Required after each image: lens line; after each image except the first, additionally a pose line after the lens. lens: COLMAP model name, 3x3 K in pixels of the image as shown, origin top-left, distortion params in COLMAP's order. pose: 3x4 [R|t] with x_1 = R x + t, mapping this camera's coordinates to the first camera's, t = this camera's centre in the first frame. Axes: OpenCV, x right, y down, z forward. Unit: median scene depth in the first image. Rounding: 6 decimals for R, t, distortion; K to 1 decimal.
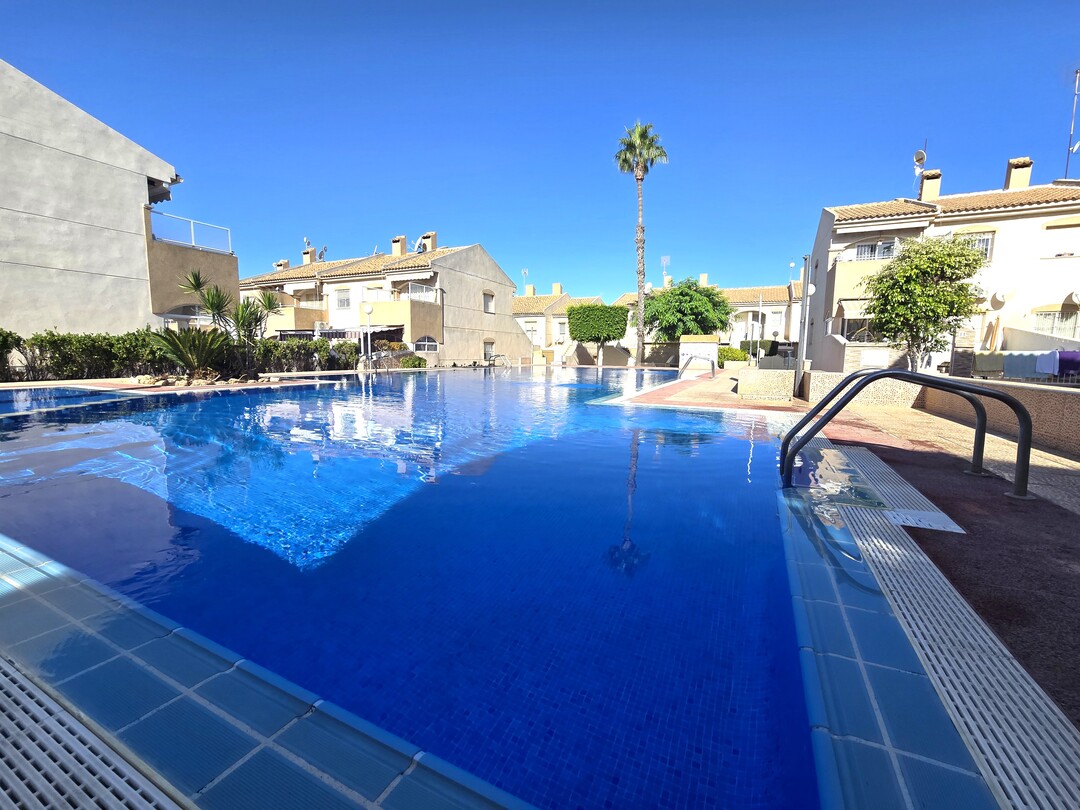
lens RADIAL K [[444.3, 0, 540.6], [0, 444.3, 402.1], [0, 0, 1]] dist [-0.007053, 0.000846]
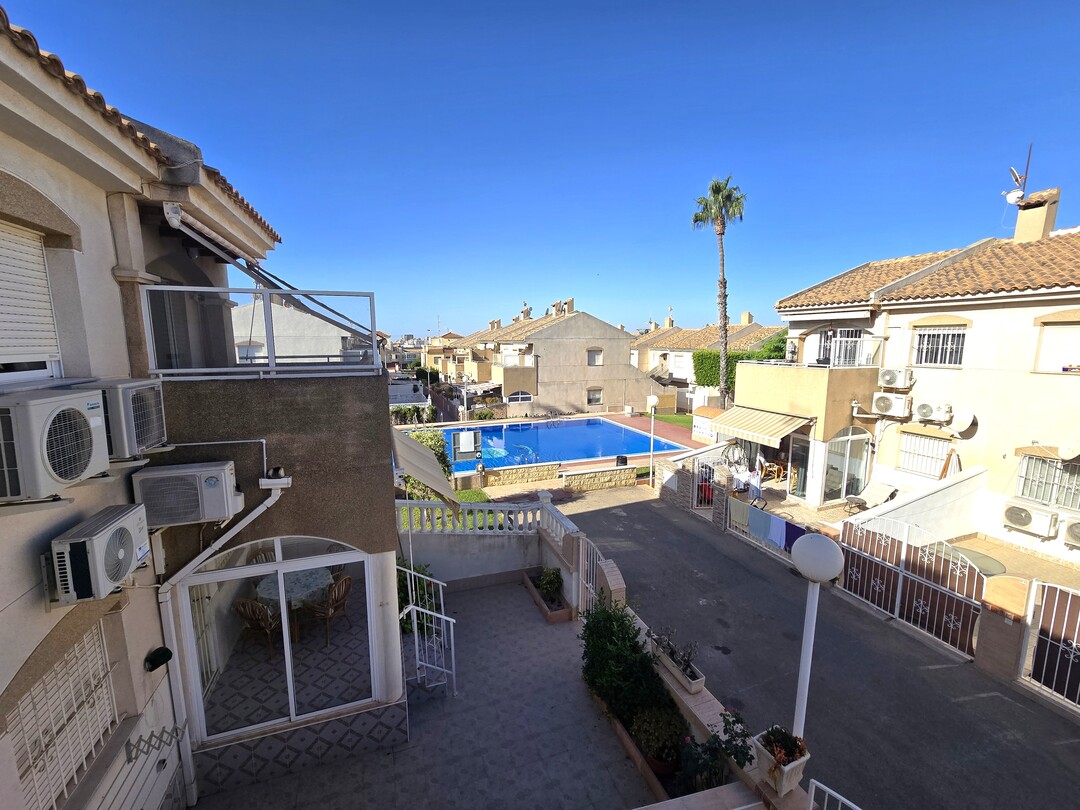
lens RADIAL K [[444.3, 0, 538.9], [0, 444.3, 403.7], [0, 0, 1]] dist [-0.007053, 0.000846]
pose [[0.714879, 0.084660, -0.694104, 0.728689], [-0.062734, 0.996406, 0.056919, -0.185549], [0.696428, 0.002853, 0.717621, 0.041029]]
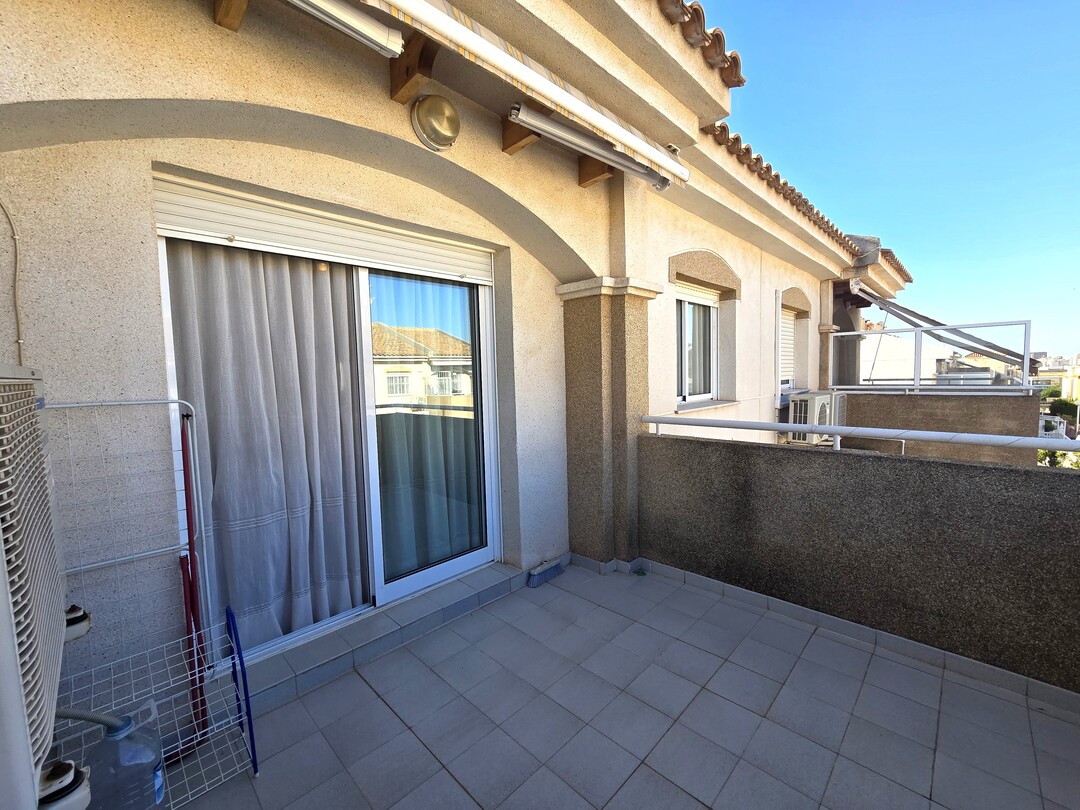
lens RADIAL K [[444.3, 0, 540.8], [0, 444.3, 404.1], [0, 0, 1]] dist [-0.007053, 0.000846]
pose [[-0.323035, 0.063314, -0.944267, 1.248395], [-0.080304, 0.992327, 0.094009, -0.150908], [0.942974, 0.106196, -0.315472, -0.325032]]
